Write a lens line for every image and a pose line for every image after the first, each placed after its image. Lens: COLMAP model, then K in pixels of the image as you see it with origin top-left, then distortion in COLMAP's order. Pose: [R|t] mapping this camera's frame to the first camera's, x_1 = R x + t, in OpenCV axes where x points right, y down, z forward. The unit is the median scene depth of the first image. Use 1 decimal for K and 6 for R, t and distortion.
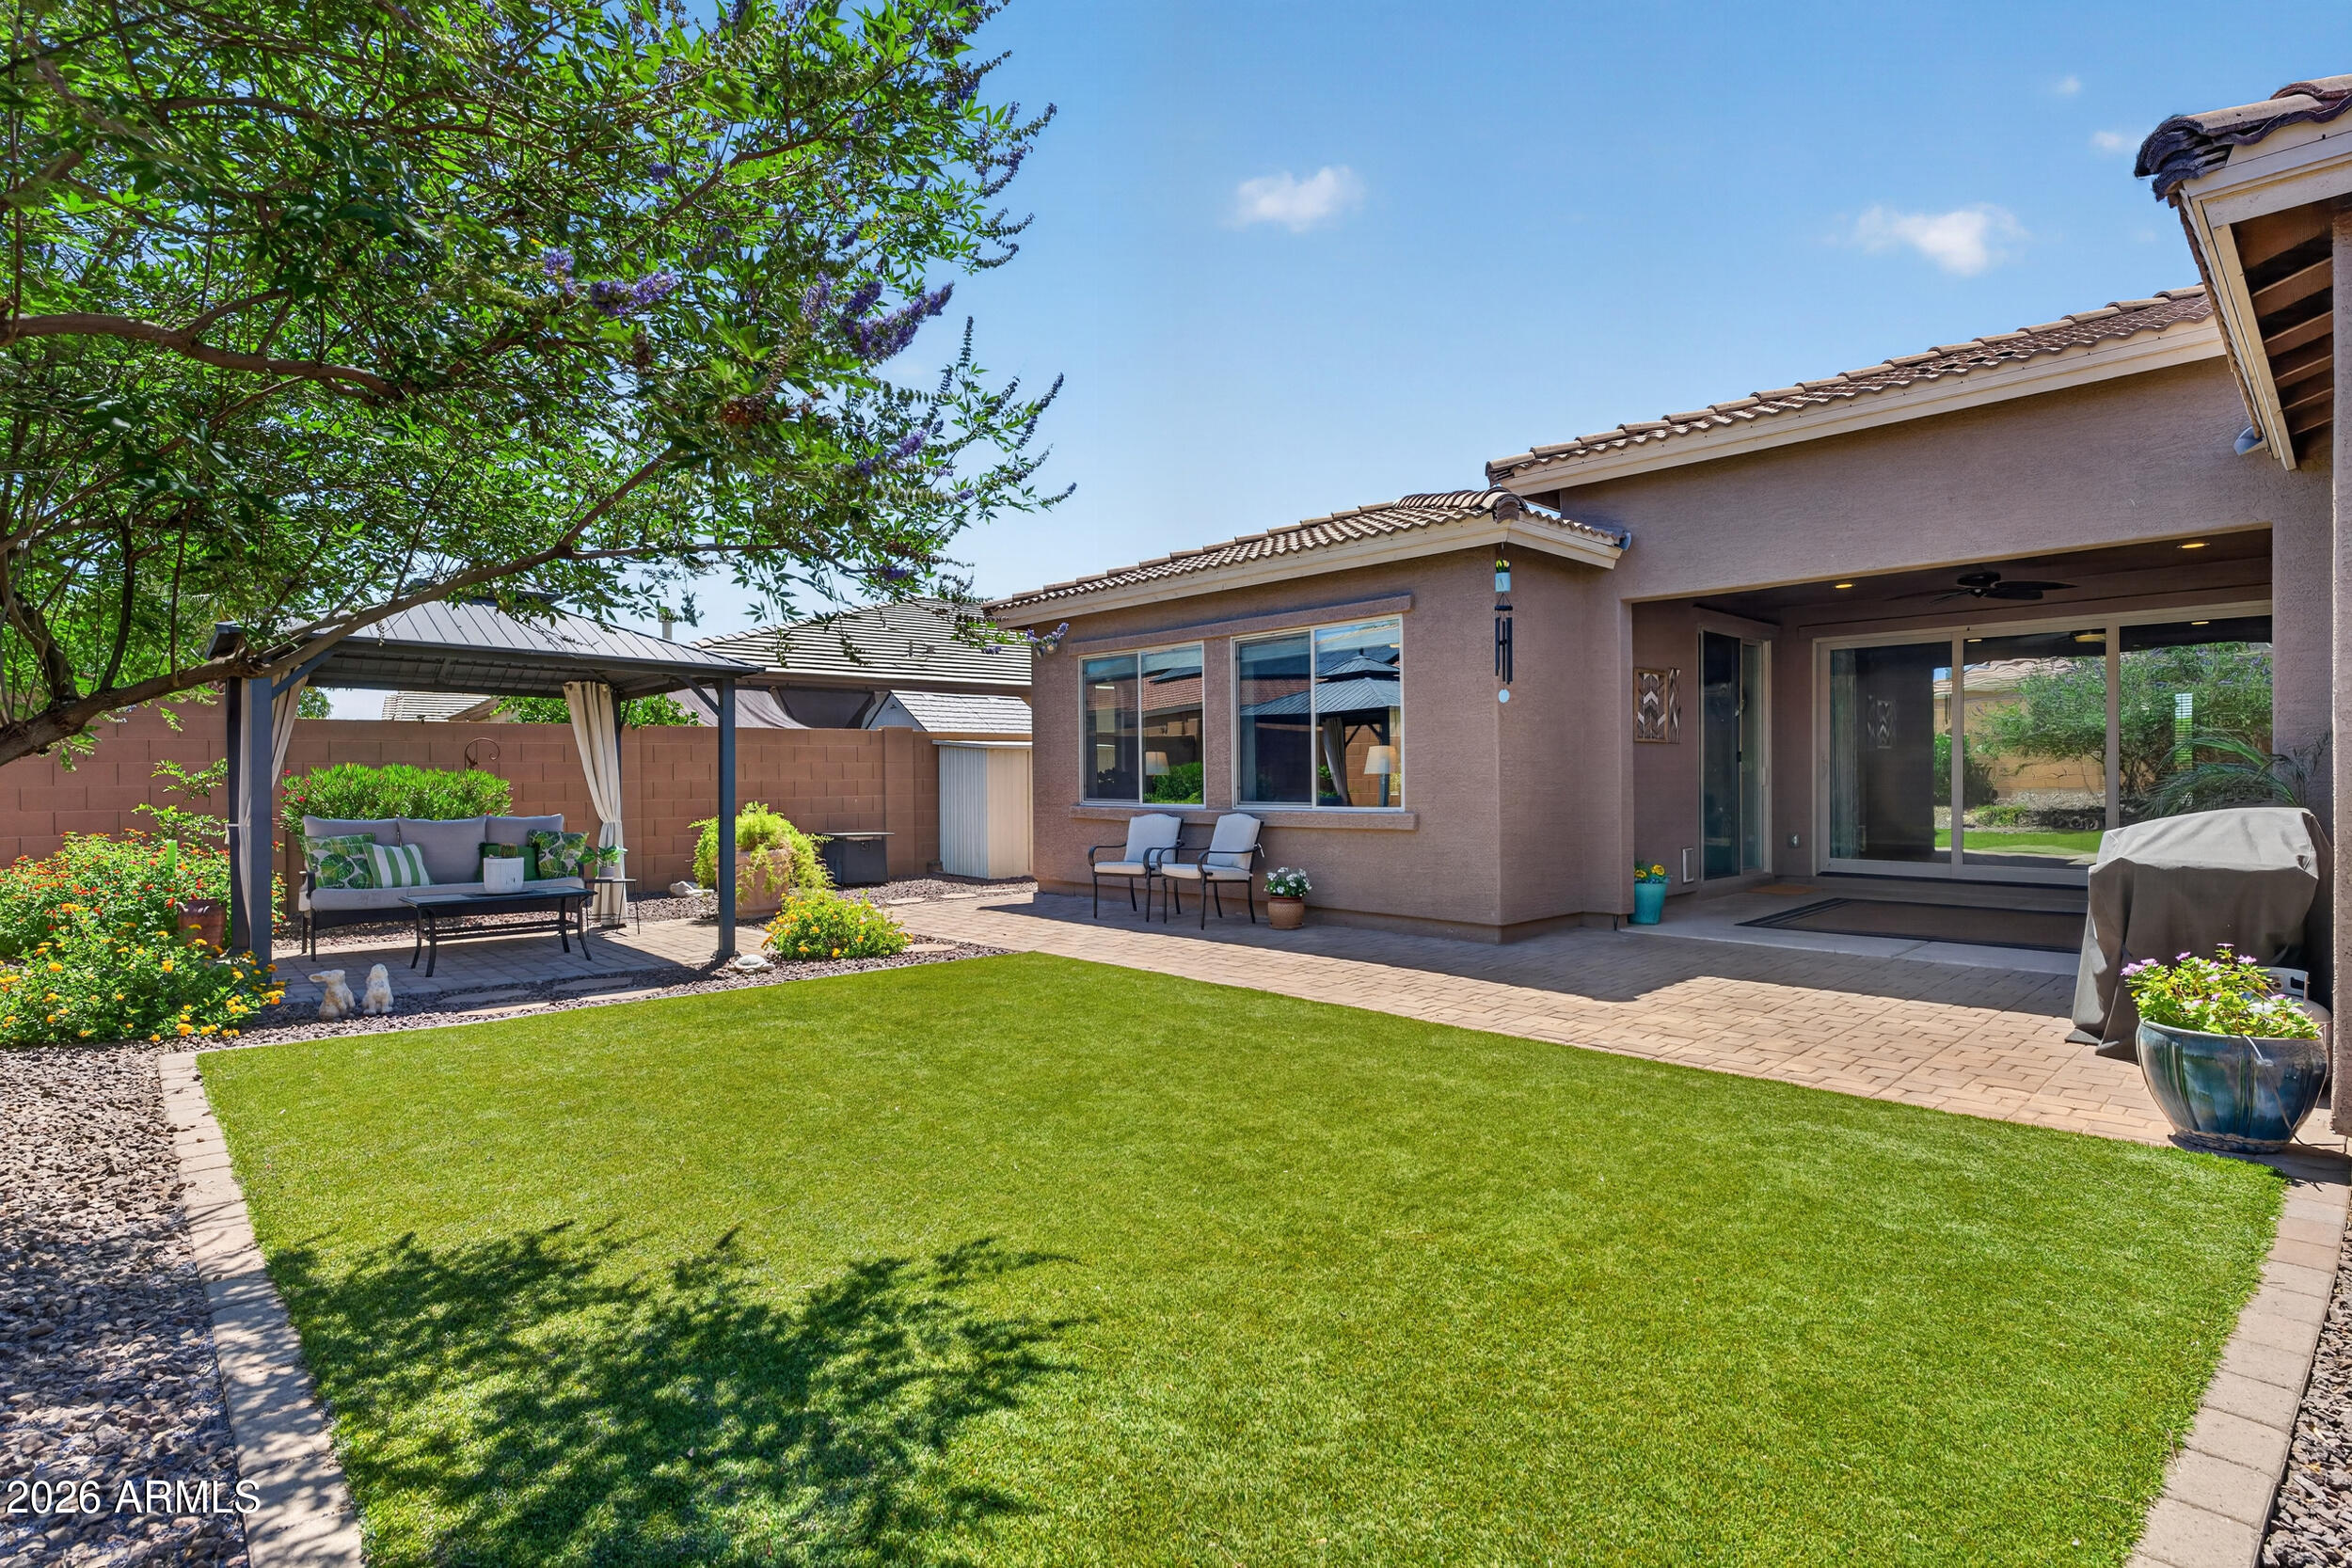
lens RADIAL K [[1117.4, 0, 1172.3], [0, 1117.4, 776.6], [0, 0, 1]] dist [0.019724, 0.000184]
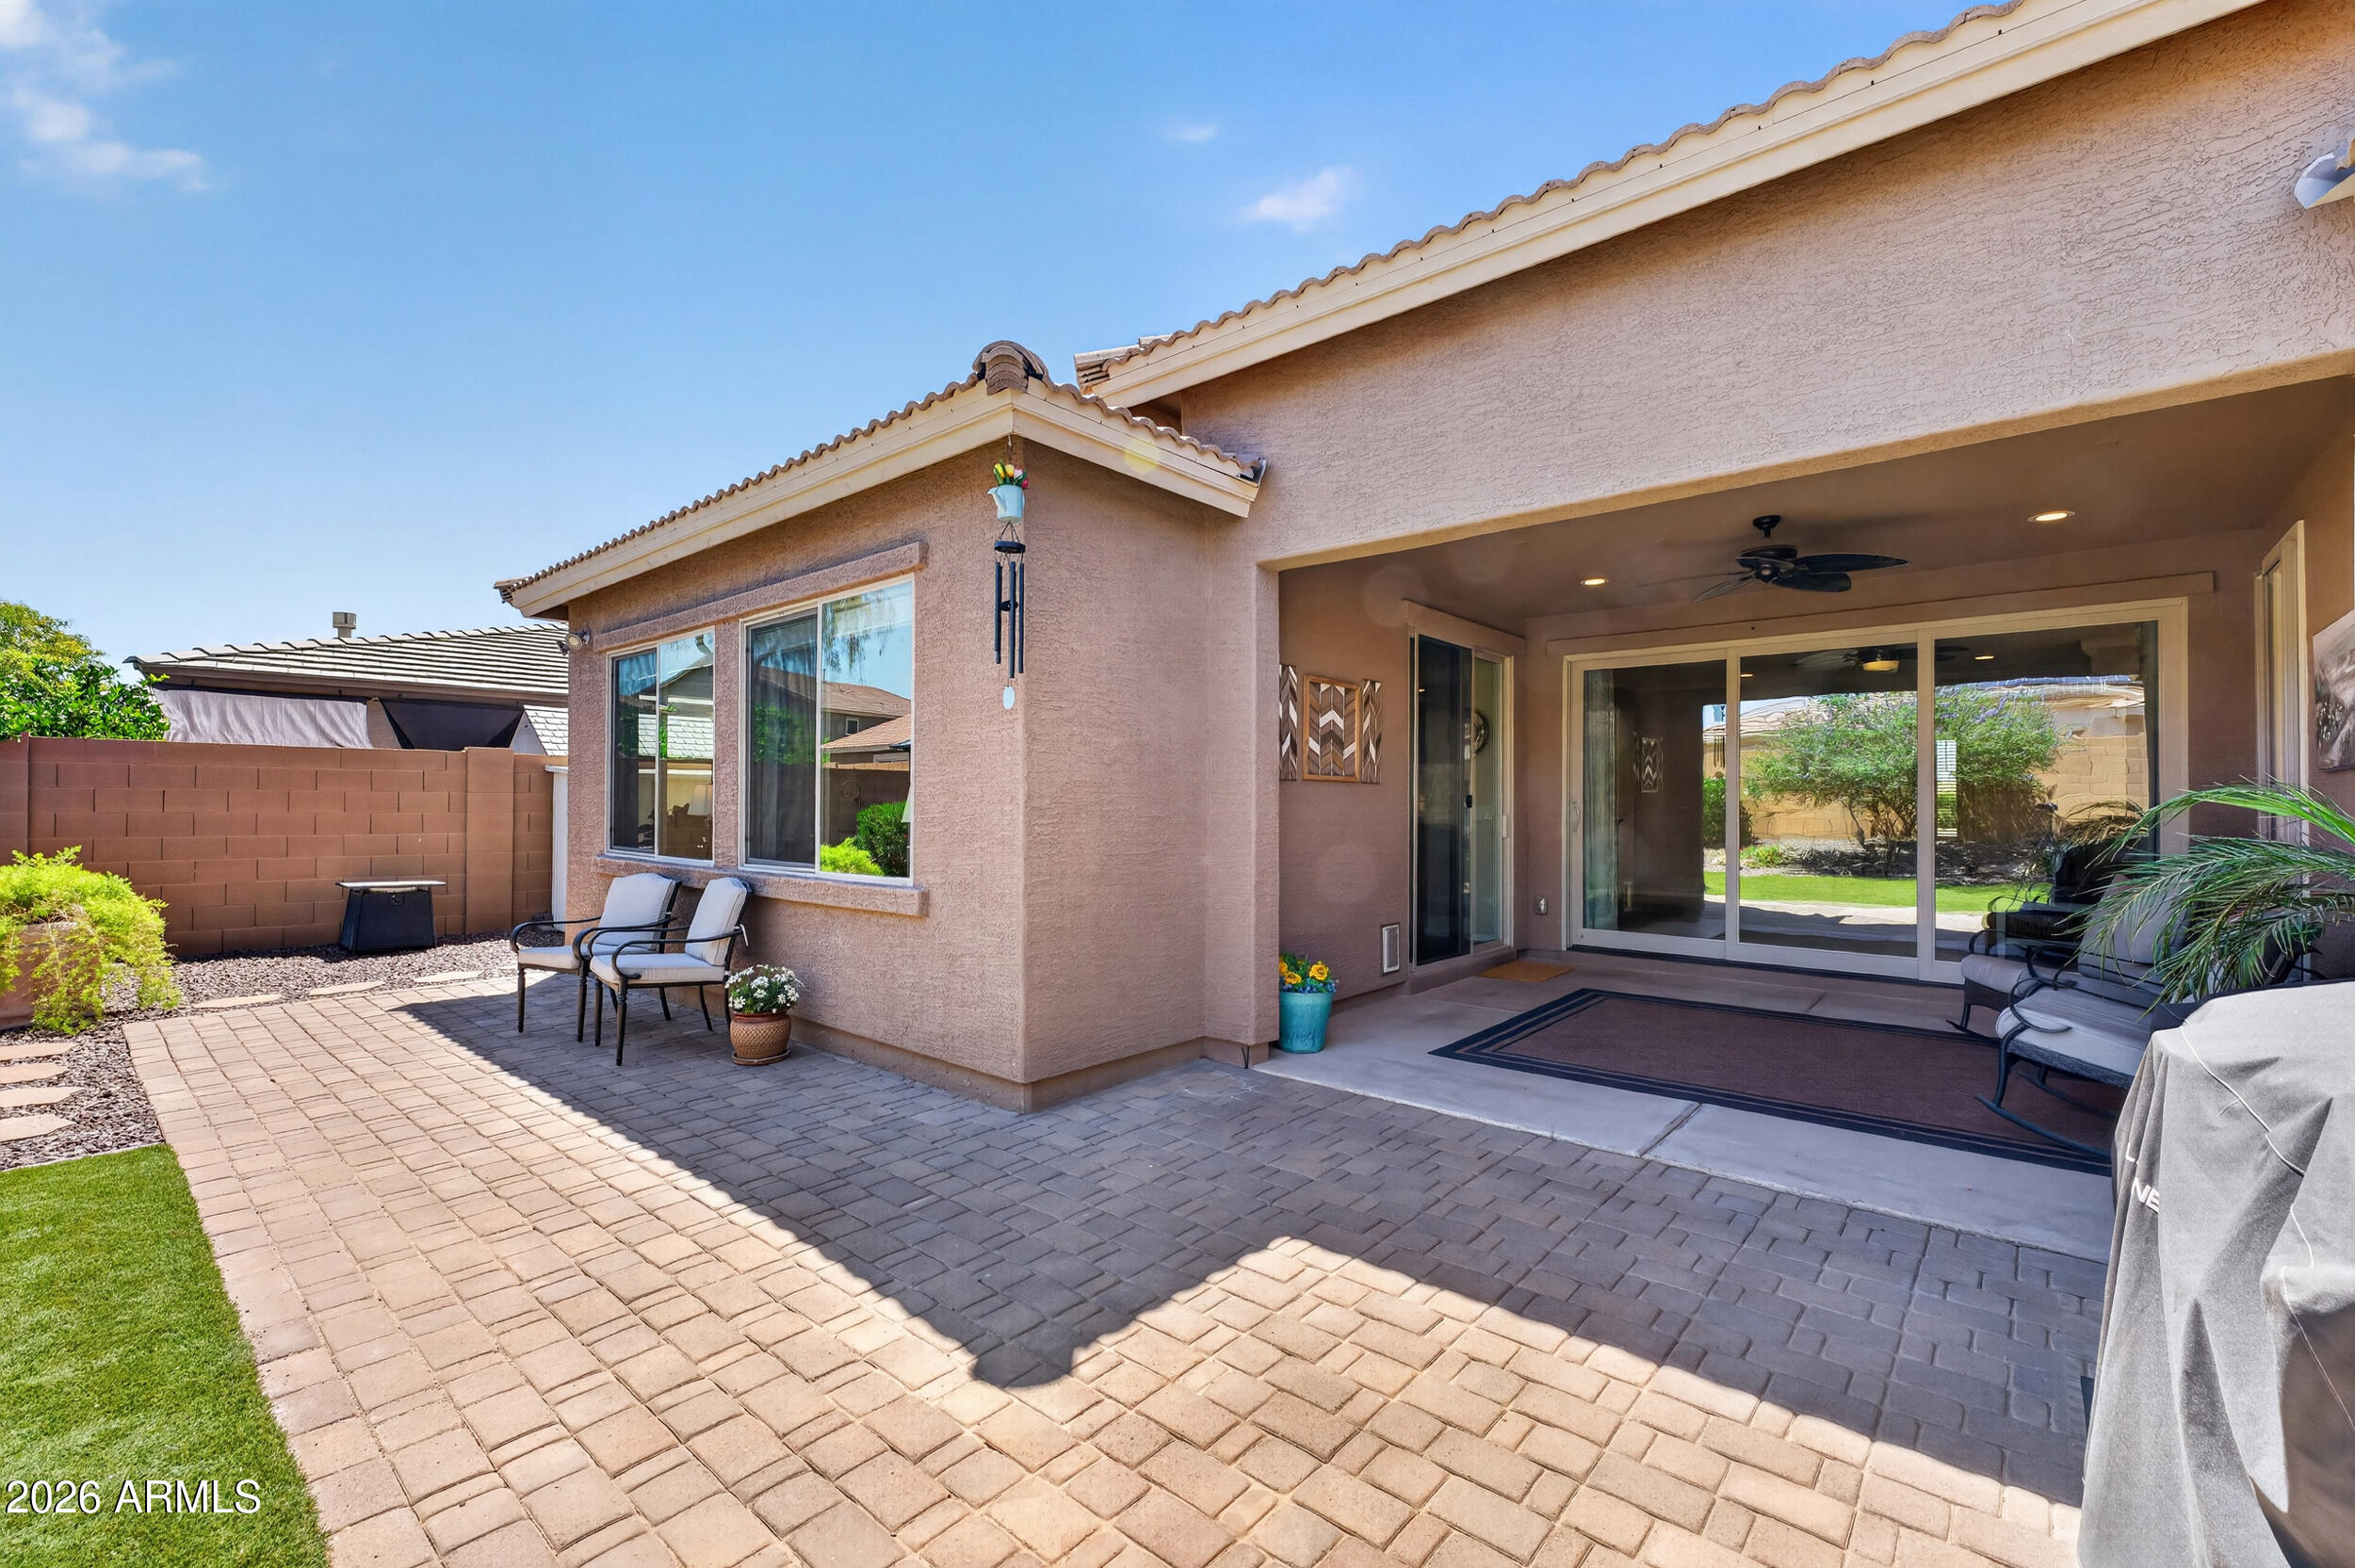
lens RADIAL K [[948.2, 0, 1166.8], [0, 948.2, 786.4], [0, 0, 1]] dist [0.000012, 0.009836]
pose [[0.996774, 0.014645, 0.078914, 0.295024], [-0.013208, 0.999738, -0.018695, -0.015682], [-0.079167, 0.017592, 0.996706, 0.437605]]
